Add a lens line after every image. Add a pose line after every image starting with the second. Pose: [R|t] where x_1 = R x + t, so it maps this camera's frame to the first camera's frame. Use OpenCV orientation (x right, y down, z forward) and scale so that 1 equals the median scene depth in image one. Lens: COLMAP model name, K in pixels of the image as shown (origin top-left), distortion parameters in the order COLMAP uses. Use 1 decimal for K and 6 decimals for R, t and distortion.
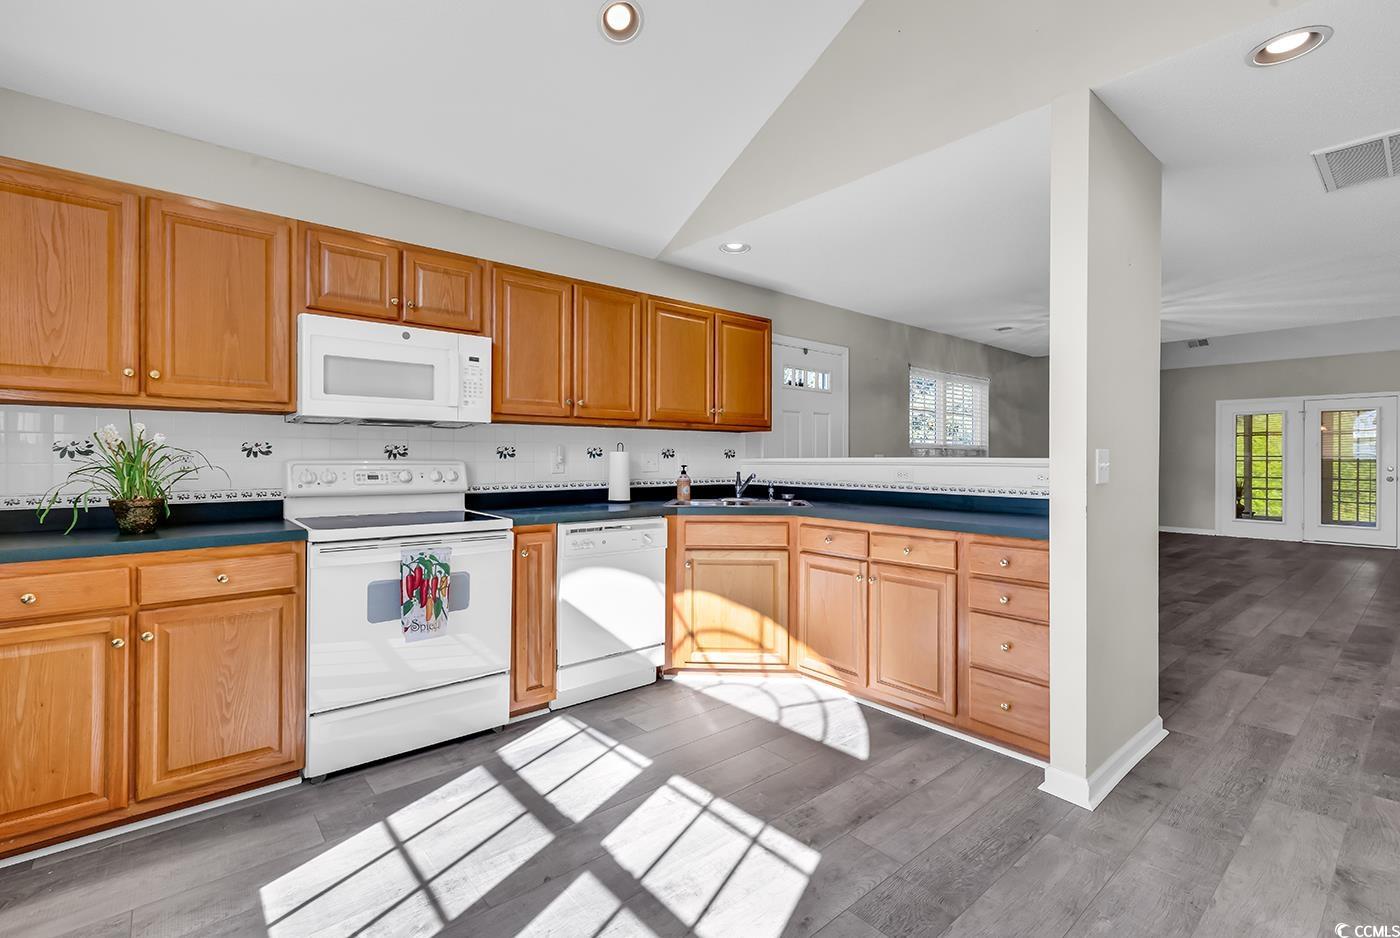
lens RADIAL K [[624.0, 0, 699.9], [0, 624.0, 462.2], [0, 0, 1]] dist [0.000646, -0.000017]
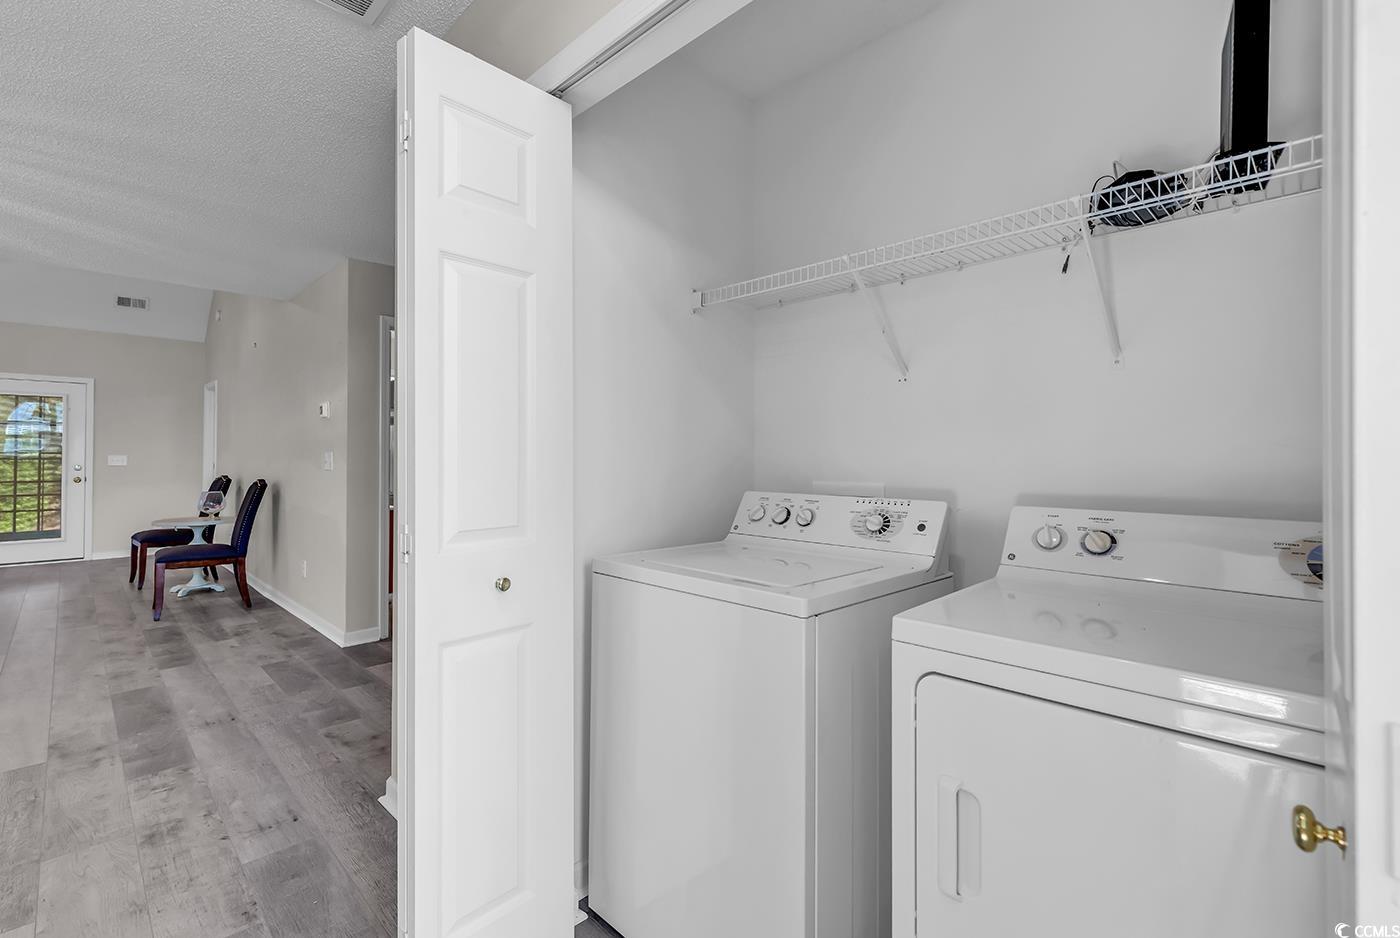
lens RADIAL K [[624.0, 0, 711.1], [0, 624.0, 456.0], [0, 0, 1]] dist [0.000646, -0.000017]
pose [[-0.101377, 0.002726, 0.994844, 0.157781], [0.003801, 0.999990, -0.002352, -0.000223], [-0.994841, 0.003543, -0.101386, 0.216590]]
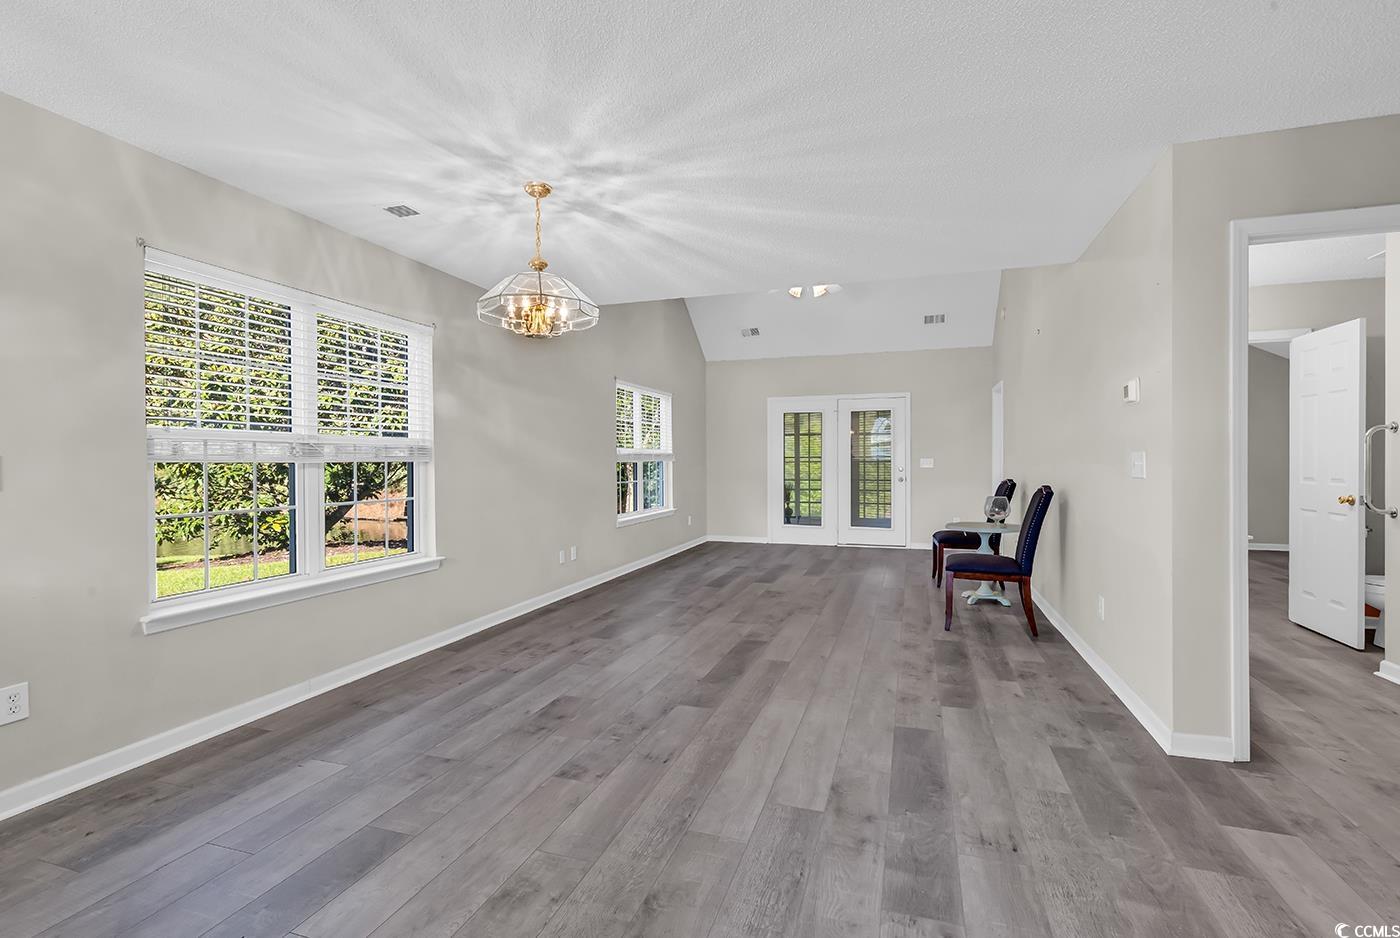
lens RADIAL K [[624.0, 0, 697.5], [0, 624.0, 459.3], [0, 0, 1]] dist [0.000646, -0.000017]
pose [[0.857190, -0.003607, 0.514988, 0.301831], [0.008465, 0.999939, -0.007086, -0.001217], [-0.514931, 0.010433, 0.857168, 0.301606]]
